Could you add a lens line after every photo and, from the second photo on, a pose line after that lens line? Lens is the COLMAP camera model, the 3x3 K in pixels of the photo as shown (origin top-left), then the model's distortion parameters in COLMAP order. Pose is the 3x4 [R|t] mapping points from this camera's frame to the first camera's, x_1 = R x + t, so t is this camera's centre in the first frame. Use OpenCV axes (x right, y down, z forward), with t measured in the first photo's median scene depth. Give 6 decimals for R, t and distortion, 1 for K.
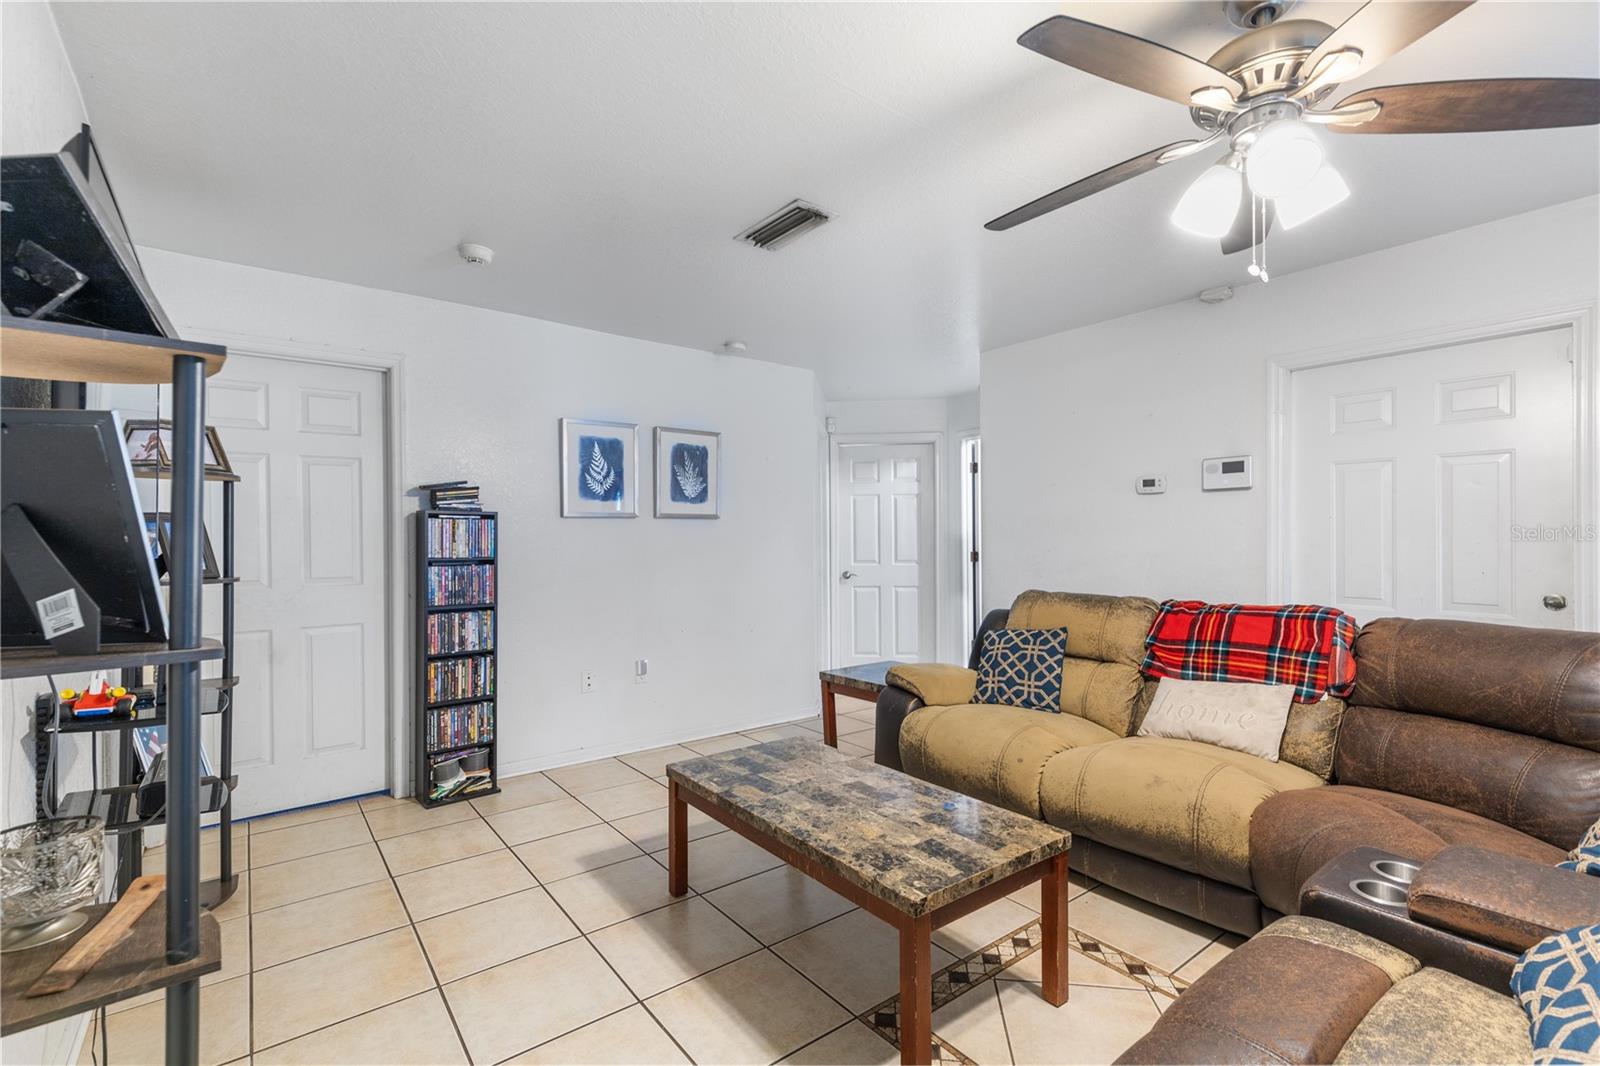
lens RADIAL K [[713.1, 0, 804.7], [0, 713.1, 538.5], [0, 0, 1]] dist [0.000413, -0.000334]
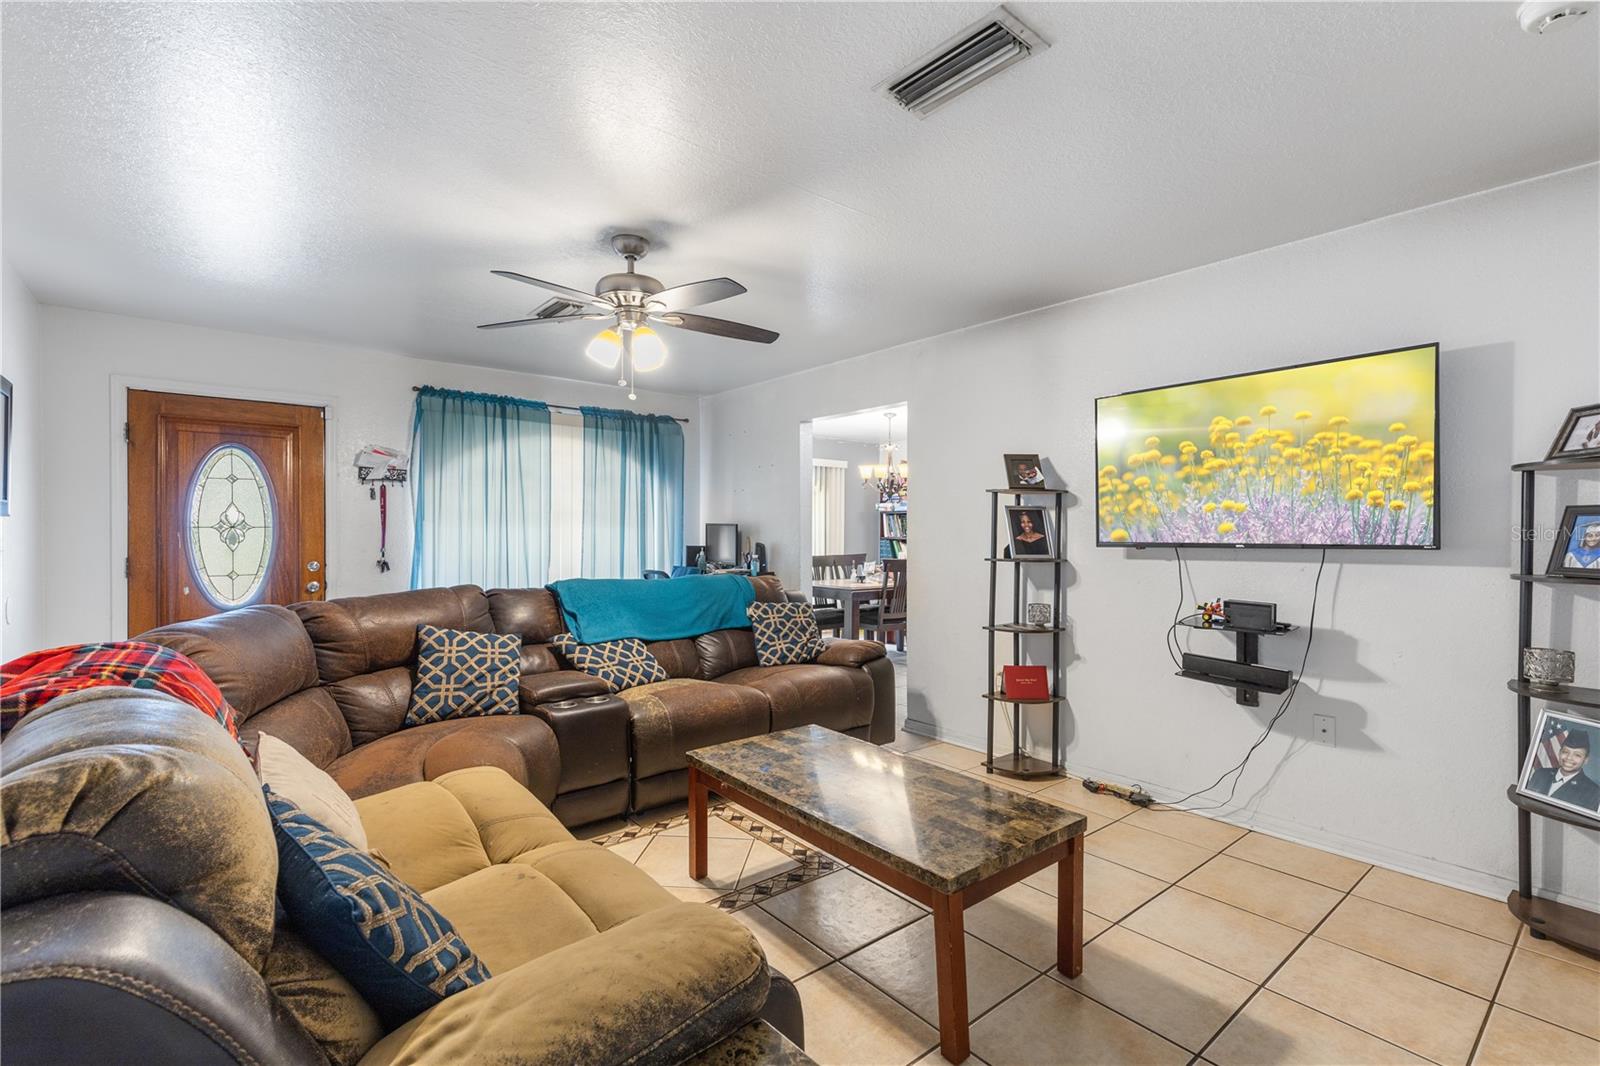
lens RADIAL K [[722.8, 0, 804.0], [0, 722.8, 539.2], [0, 0, 1]] dist [0.005001, 0.000365]
pose [[-0.999658, 0.000111, -0.026134, 0.164288], [-0.000184, 0.999936, 0.011307, -0.002331], [0.026134, 0.011308, -0.999594, 2.059101]]
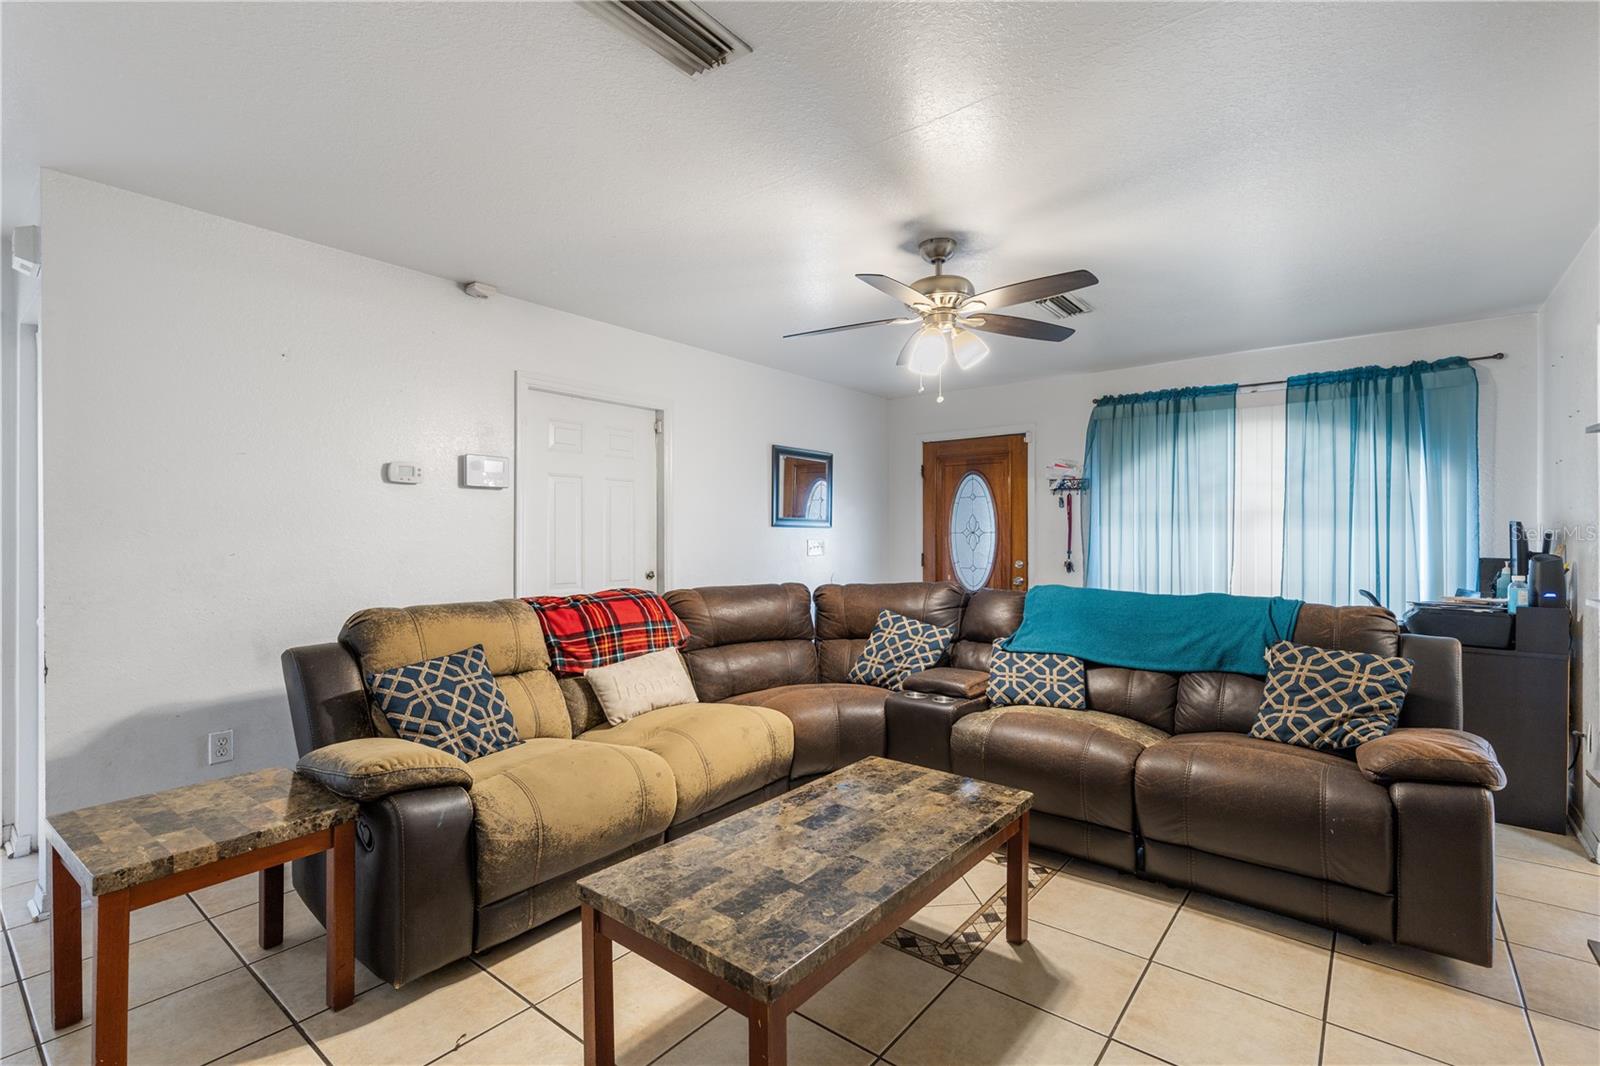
lens RADIAL K [[722.8, 0, 804.0], [0, 722.8, 539.2], [0, 0, 1]] dist [0.005001, 0.000365]
pose [[-0.227667, -0.003496, 0.973733, -0.800576], [0.001213, 0.999992, 0.003874, 0.000464], [-0.973738, 0.002063, -0.227661, 1.249407]]
